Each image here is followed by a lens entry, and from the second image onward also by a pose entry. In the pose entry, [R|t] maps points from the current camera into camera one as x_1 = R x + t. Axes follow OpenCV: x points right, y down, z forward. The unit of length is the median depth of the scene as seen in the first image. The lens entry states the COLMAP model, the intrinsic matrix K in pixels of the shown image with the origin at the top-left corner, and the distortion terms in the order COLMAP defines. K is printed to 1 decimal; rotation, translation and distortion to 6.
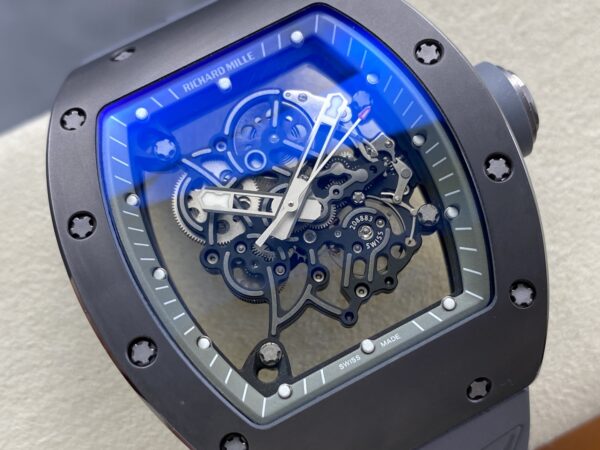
lens RADIAL K [[882.1, 0, 297.7], [0, 882.1, 224.1], [0, 0, 1]] dist [0.078042, 0.000000]
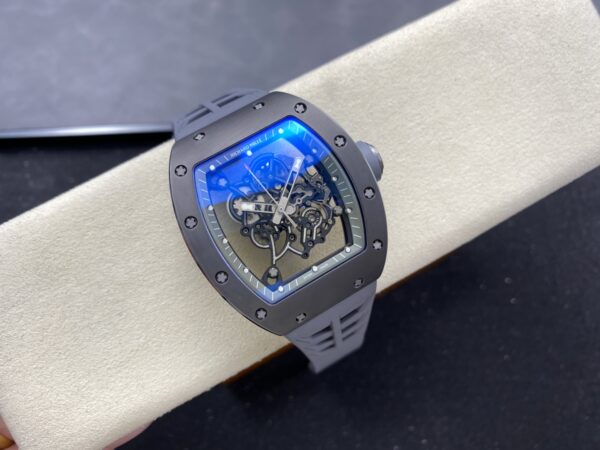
lens RADIAL K [[453.0, 0, 293.7], [0, 453.0, 214.3], [0, 0, 1]] dist [-0.015208, -0.021029]
pose [[0.989102, -0.023883, 0.145279, -0.141842], [0.000517, 0.987313, 0.158787, -0.188853], [-0.147228, -0.156982, 0.976566, -0.151617]]
